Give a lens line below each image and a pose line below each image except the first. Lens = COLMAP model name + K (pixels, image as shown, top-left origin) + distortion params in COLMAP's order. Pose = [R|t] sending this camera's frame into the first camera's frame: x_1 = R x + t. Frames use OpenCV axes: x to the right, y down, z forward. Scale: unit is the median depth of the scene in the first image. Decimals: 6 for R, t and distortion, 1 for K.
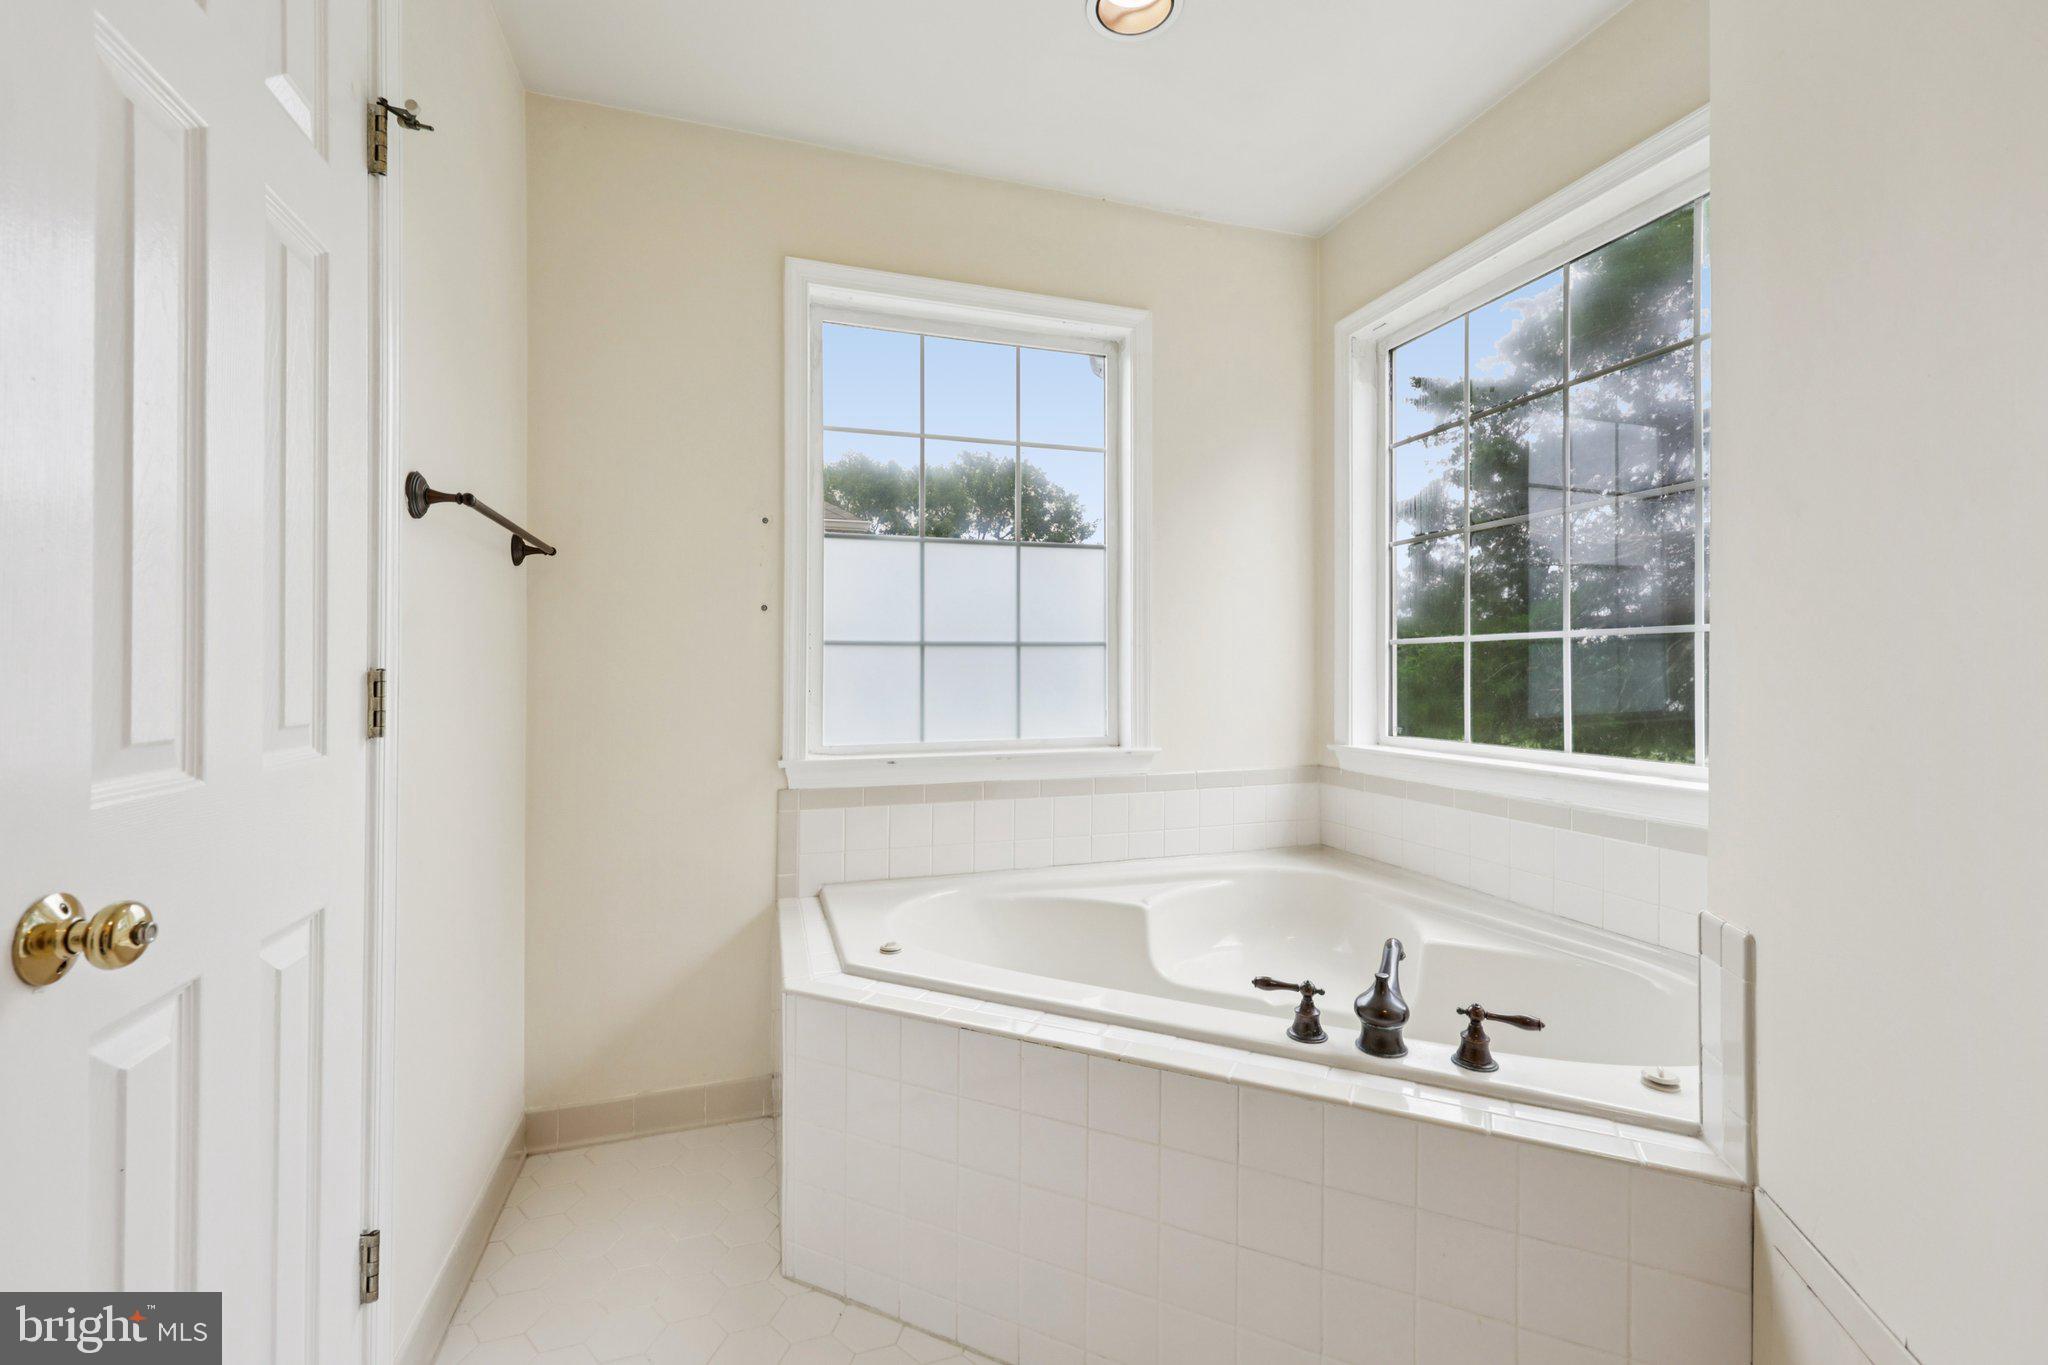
lens RADIAL K [[848.5, 0, 1025.0], [0, 848.5, 673.5], [0, 0, 1]] dist [0.000495, -0.000096]
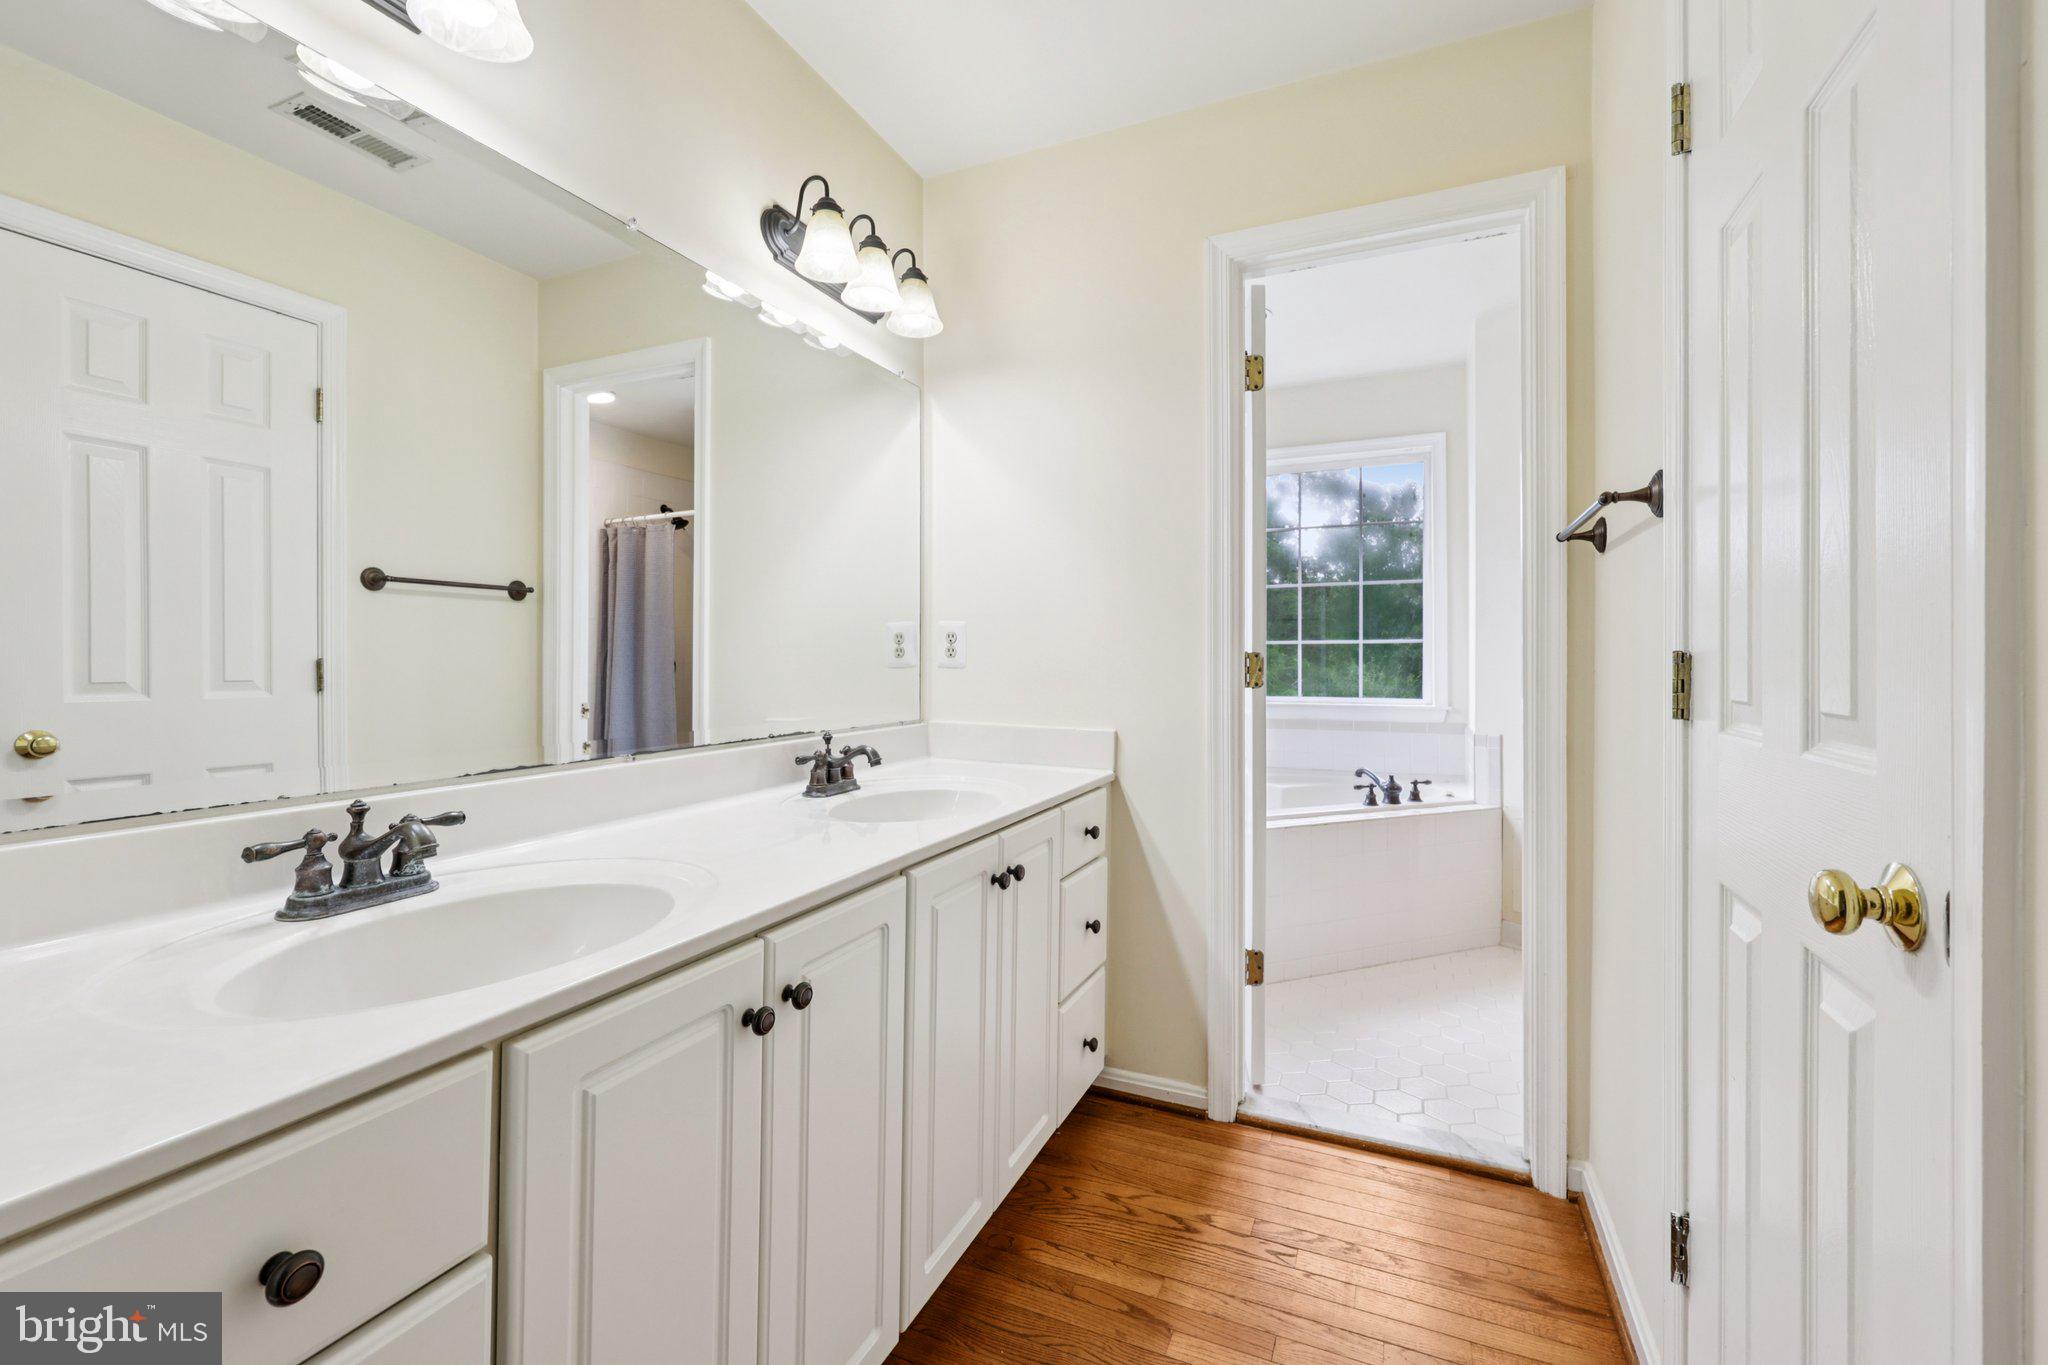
lens RADIAL K [[848.5, 0, 1025.0], [0, 848.5, 673.5], [0, 0, 1]] dist [0.000495, -0.000096]
pose [[0.685008, -0.007619, 0.728496, -2.057850], [0.002219, 0.999962, 0.008372, 0.020014], [-0.728532, -0.004118, 0.684999, 0.037577]]
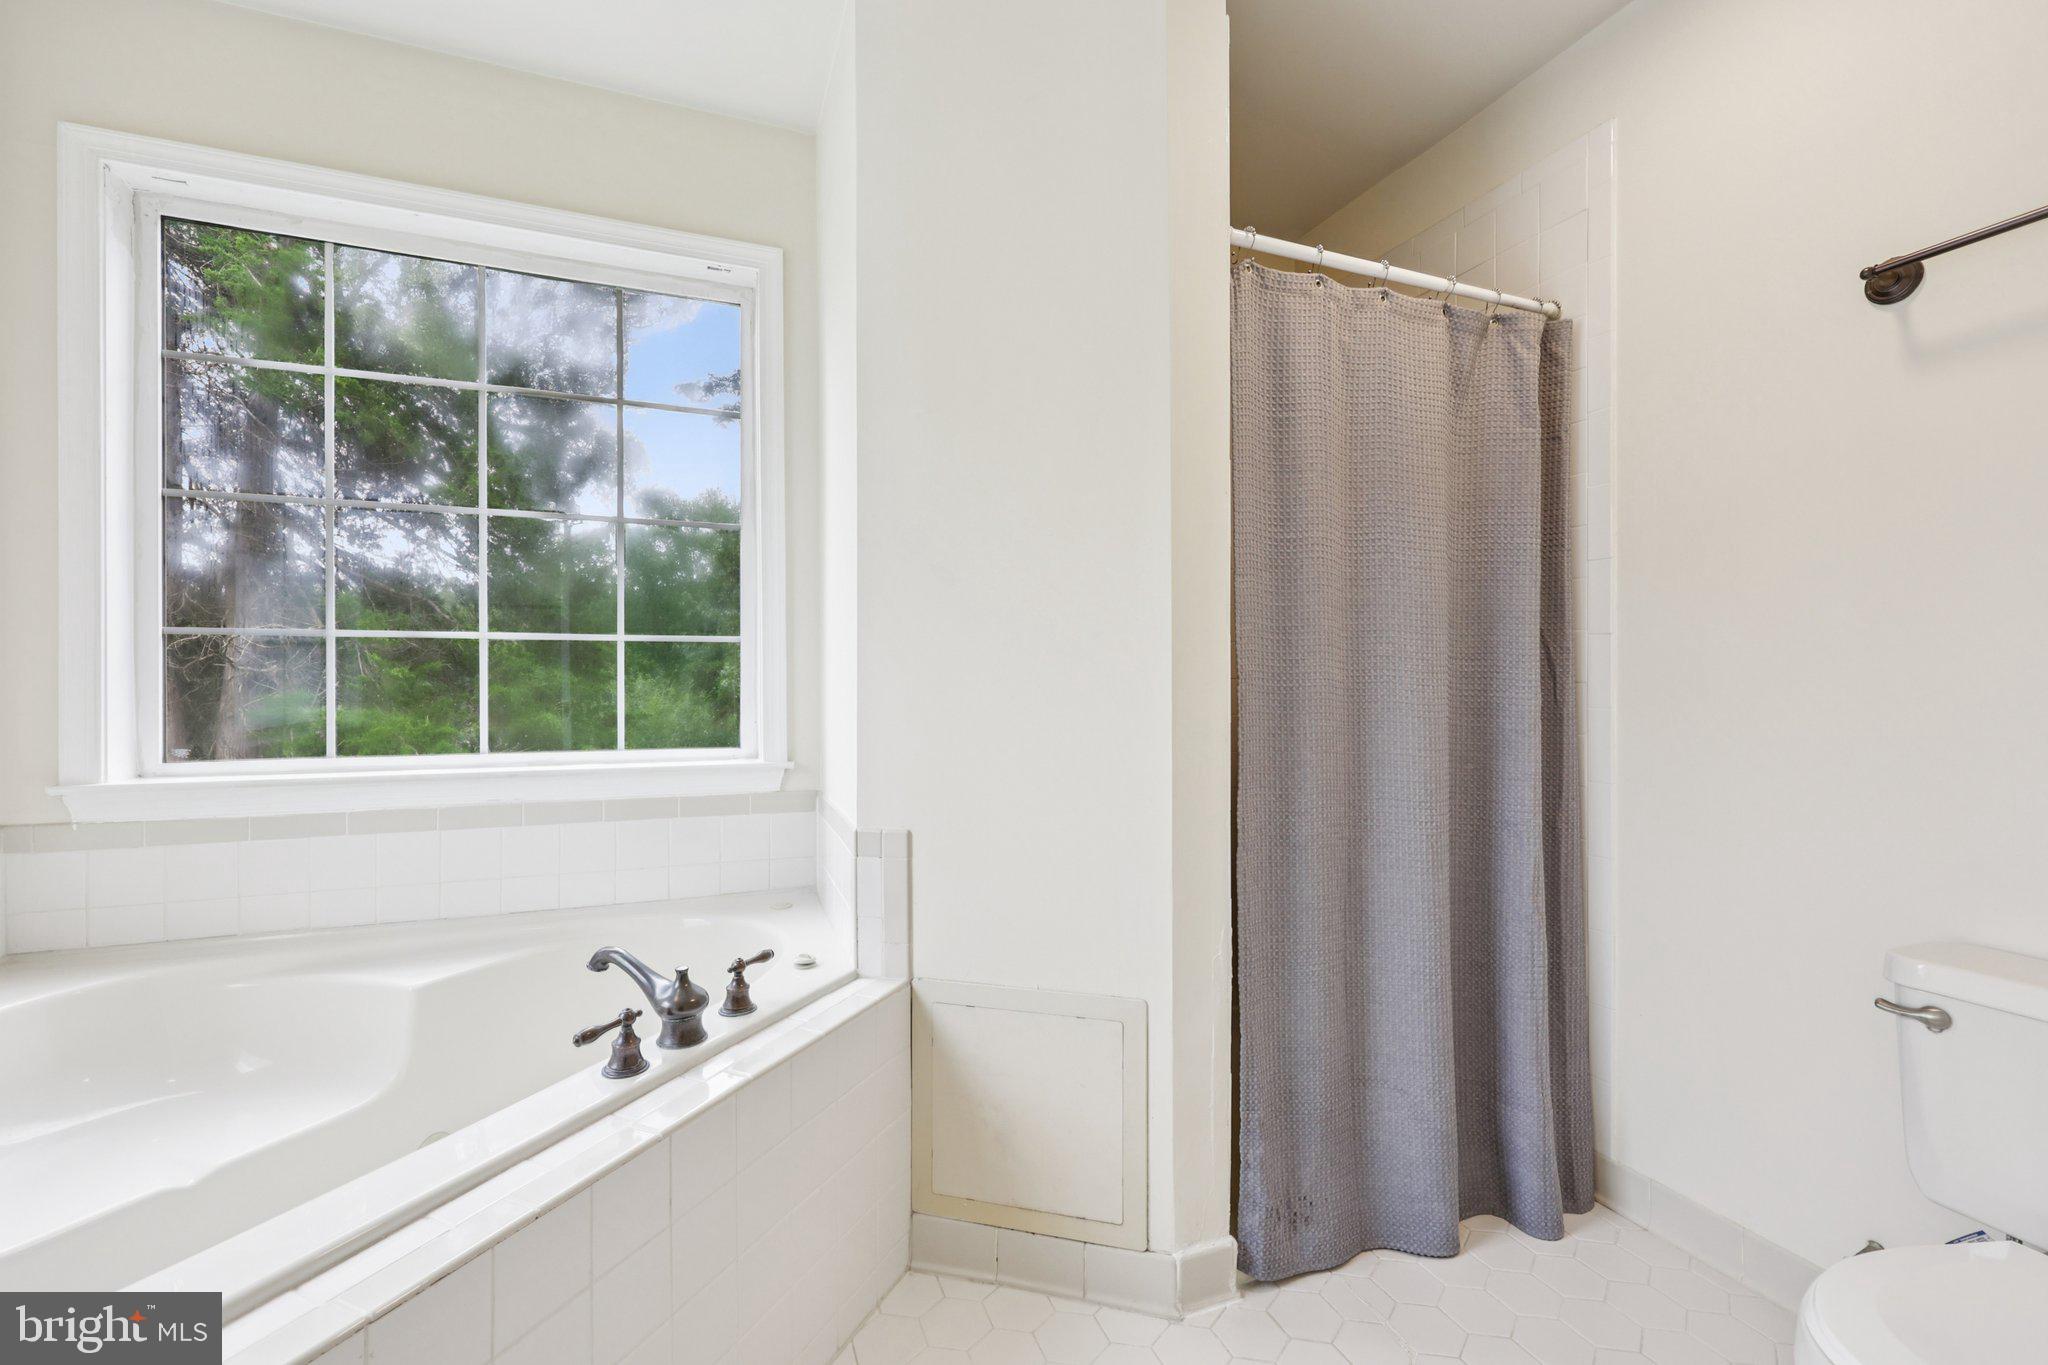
lens RADIAL K [[848.5, 0, 1025.0], [0, 848.5, 673.5], [0, 0, 1]] dist [0.000495, -0.000096]
pose [[-0.037924, 0.007658, 0.999251, -0.560641], [0.001826, 0.999969, -0.007595, 0.011750], [-0.999279, 0.001537, -0.037937, 0.580647]]
